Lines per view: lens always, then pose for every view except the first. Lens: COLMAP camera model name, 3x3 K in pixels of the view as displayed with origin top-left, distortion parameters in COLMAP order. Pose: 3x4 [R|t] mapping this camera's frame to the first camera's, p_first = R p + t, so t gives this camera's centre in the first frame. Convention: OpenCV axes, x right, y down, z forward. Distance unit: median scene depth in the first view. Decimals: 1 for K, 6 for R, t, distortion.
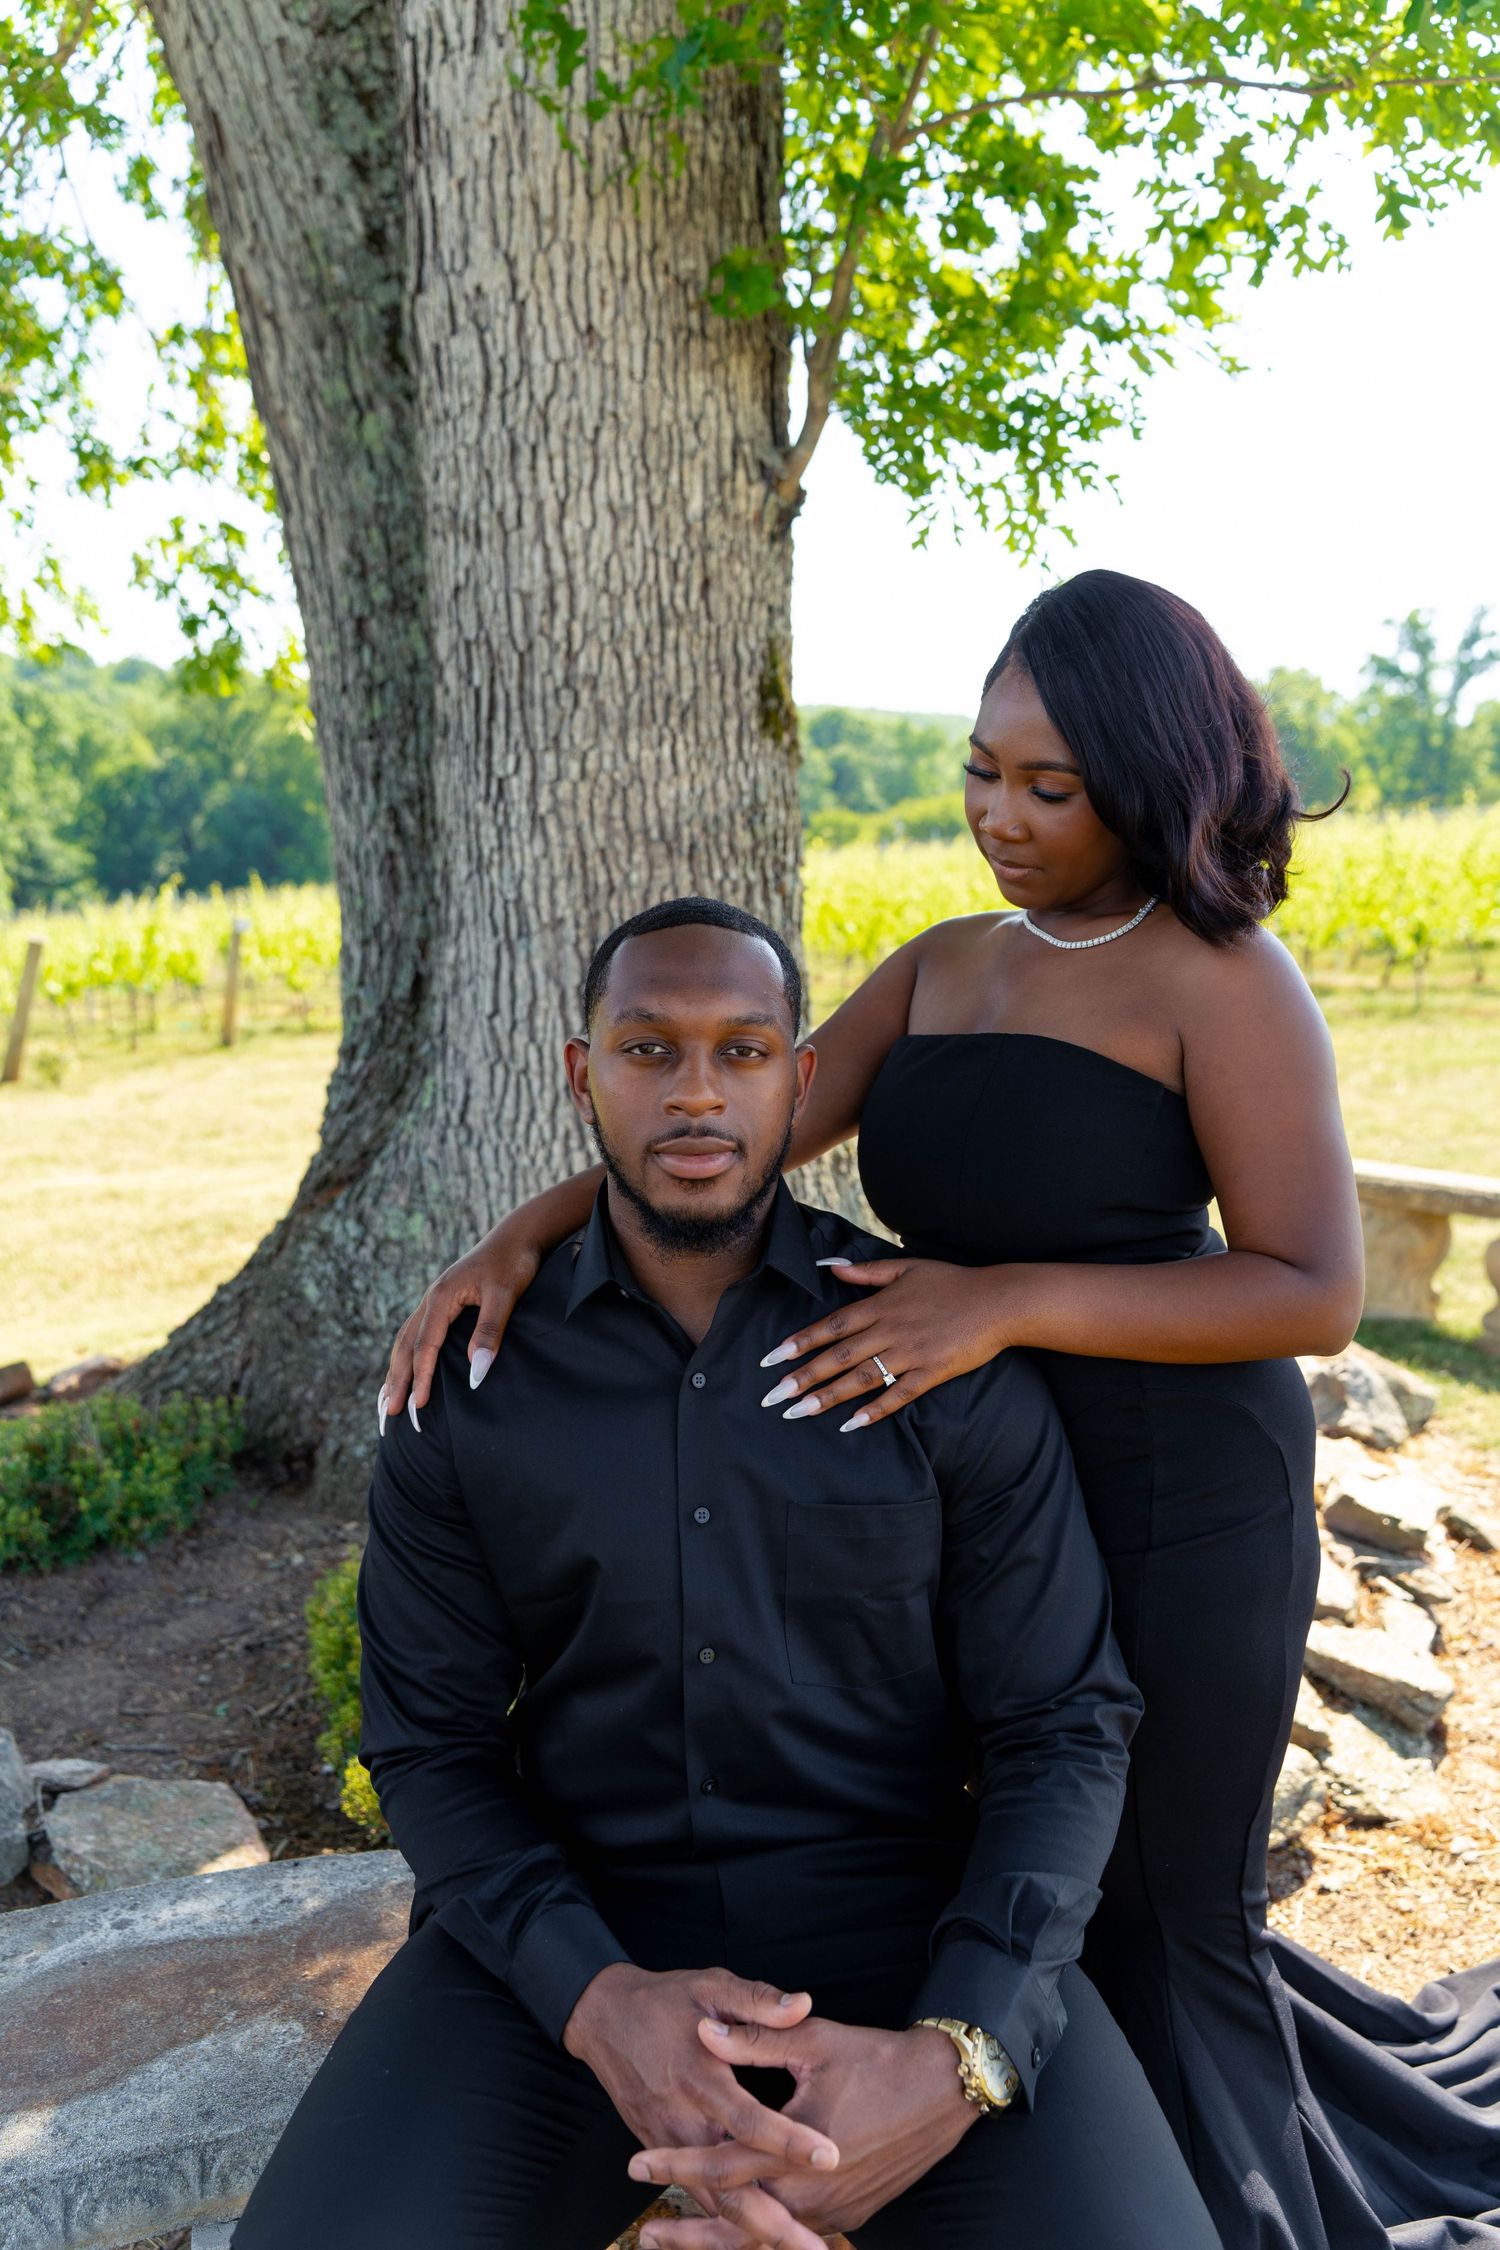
lens RADIAL K [[1778.3, 0, 757.7], [0, 1778.3, 1101.2], [0, 0, 1]] dist [0.002435, -0.001345]
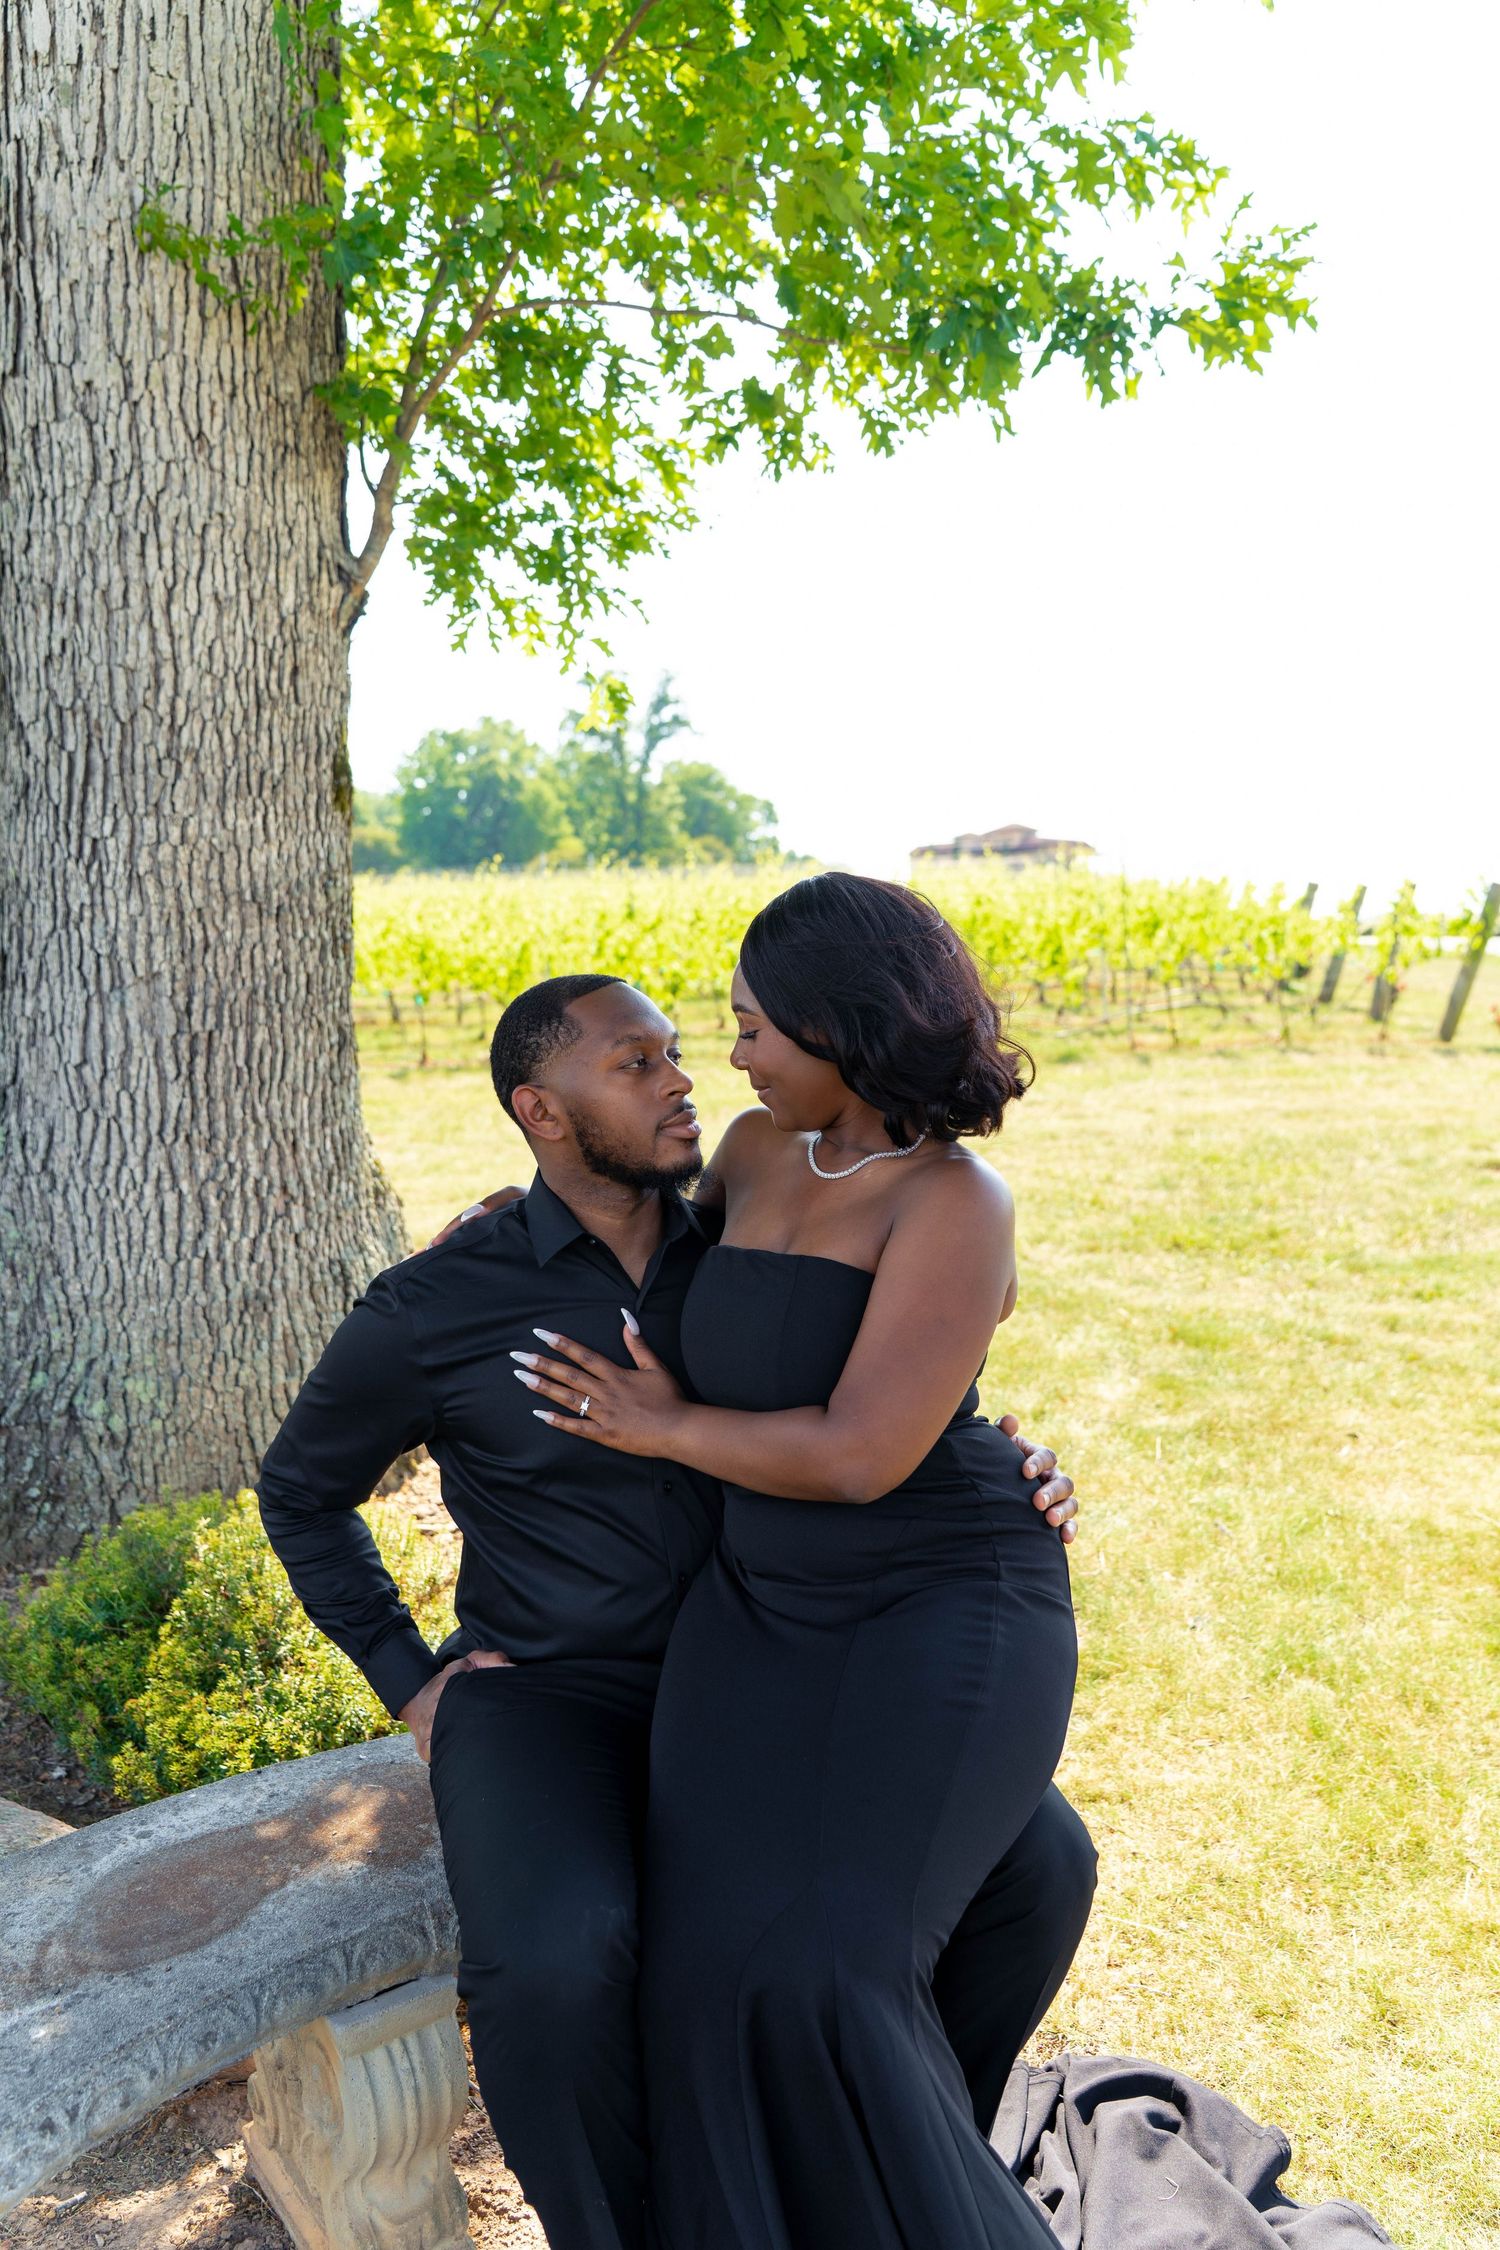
lens RADIAL K [[1842.8, 0, 749.6], [0, 1842.8, 1098.3], [0, 0, 1]] dist [0.007536, 0.003499]
pose [[0.909903, -0.020939, 0.414293, -0.252637], [0.033487, 0.999173, -0.023047, 0.009823], [-0.413468, 0.034844, 0.909852, -0.149705]]
